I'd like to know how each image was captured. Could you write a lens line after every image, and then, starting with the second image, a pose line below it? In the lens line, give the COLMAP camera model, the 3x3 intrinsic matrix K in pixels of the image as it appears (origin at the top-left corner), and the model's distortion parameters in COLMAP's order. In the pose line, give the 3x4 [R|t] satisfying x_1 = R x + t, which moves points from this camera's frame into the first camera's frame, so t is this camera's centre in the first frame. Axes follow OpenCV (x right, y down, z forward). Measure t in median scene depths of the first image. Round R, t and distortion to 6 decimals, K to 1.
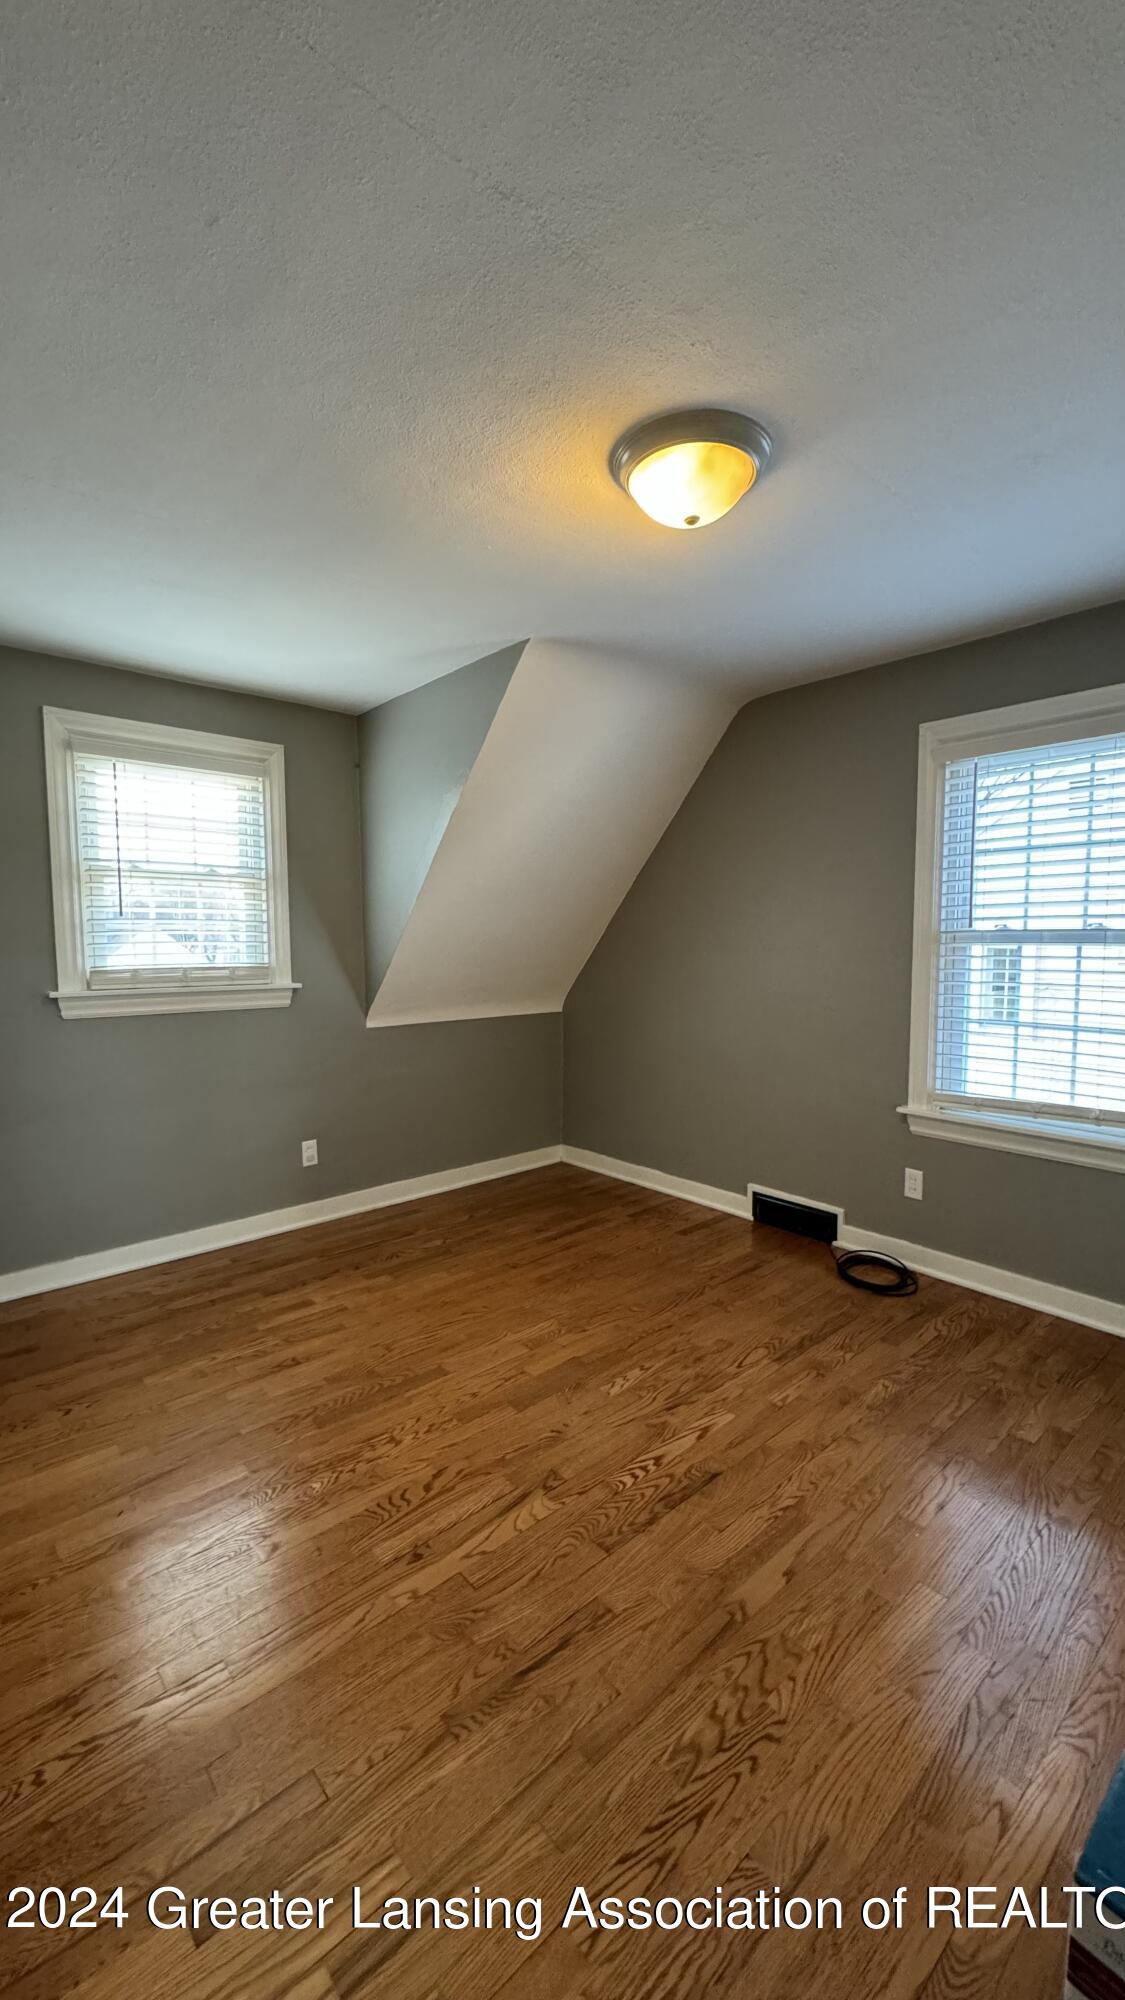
lens RADIAL K [[792.0, 0, 569.4], [0, 792.0, 1006.0], [0, 0, 1]] dist [-0.003422, 0.000487]
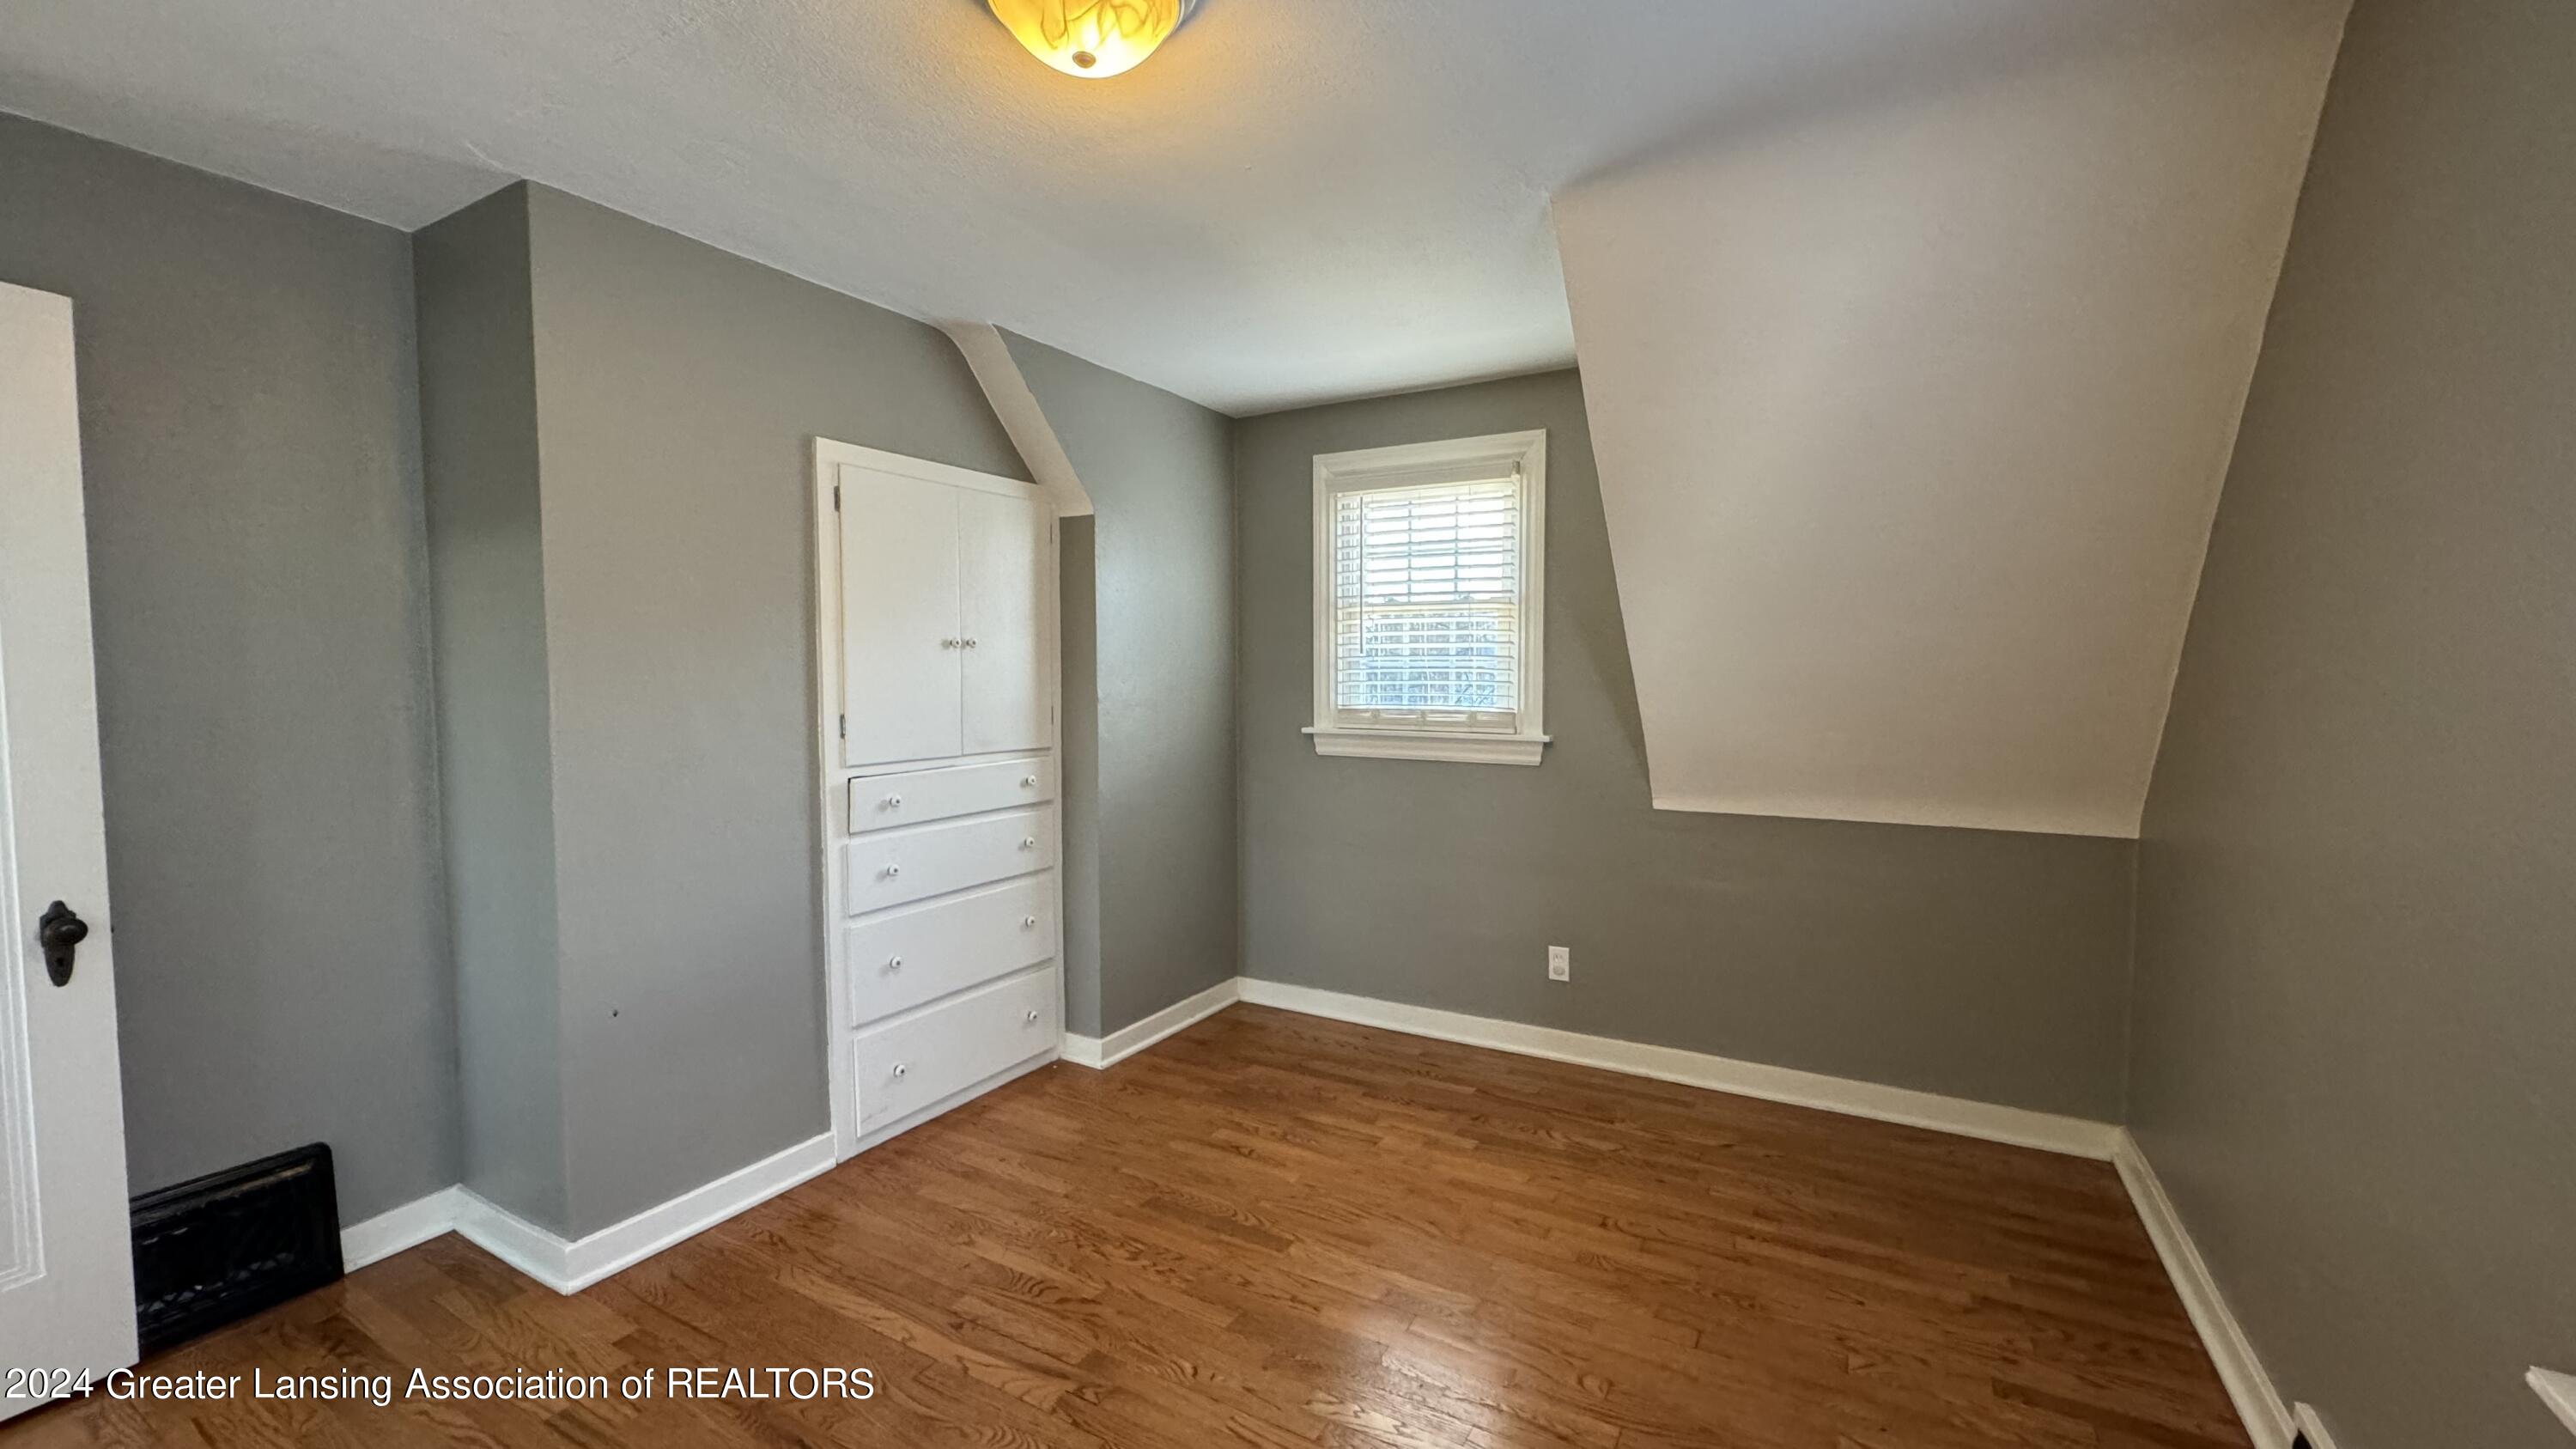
lens RADIAL K [[1020.3, 0, 1278.1], [0, 1020.3, 734.4], [0, 0, 1]] dist [-0.003422, 0.000487]
pose [[0.318003, 0.059850, -0.946199, 0.546464], [-0.081820, 0.996015, 0.035502, -0.047758], [0.944553, 0.066128, 0.321633, 0.477385]]
